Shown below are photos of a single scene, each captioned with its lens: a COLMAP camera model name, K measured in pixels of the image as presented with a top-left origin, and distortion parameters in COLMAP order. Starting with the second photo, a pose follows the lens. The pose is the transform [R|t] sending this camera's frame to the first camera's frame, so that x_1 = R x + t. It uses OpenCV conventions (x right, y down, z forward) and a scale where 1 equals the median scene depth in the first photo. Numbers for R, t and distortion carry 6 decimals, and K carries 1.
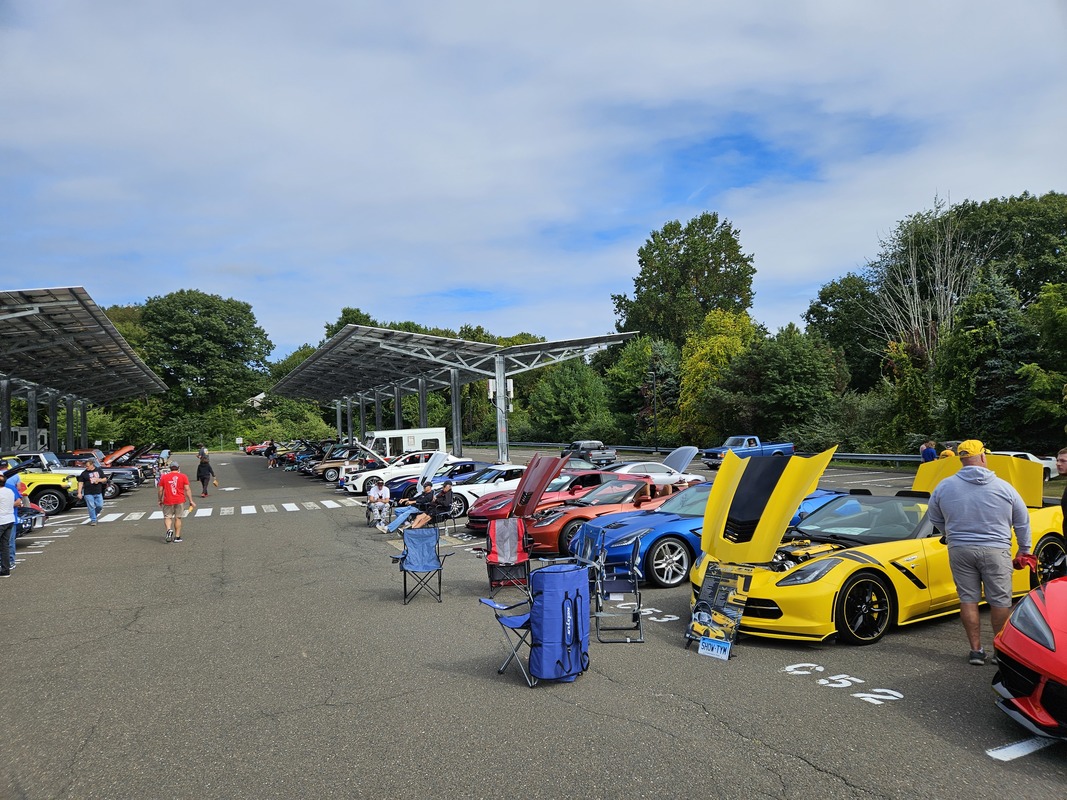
lens RADIAL K [[700.5, 0, 529.1], [0, 700.5, 411.8], [0, 0, 1]] dist [0.076968, -0.063394]
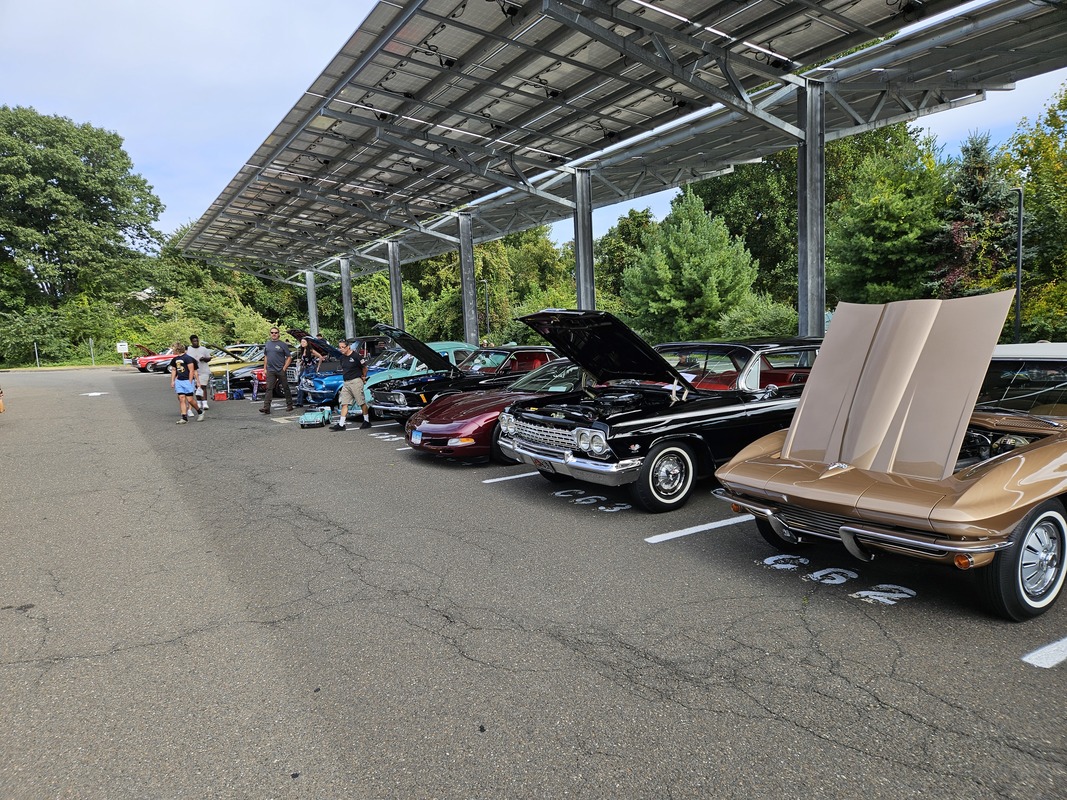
lens RADIAL K [[700.5, 0, 501.5], [0, 700.5, 421.2], [0, 0, 1]] dist [0.076968, -0.063394]
pose [[0.994456, -0.020127, 0.103212, -0.169465], [0.005820, 0.990542, 0.137083, 0.023375], [-0.104995, -0.135723, 0.985168, 0.402212]]
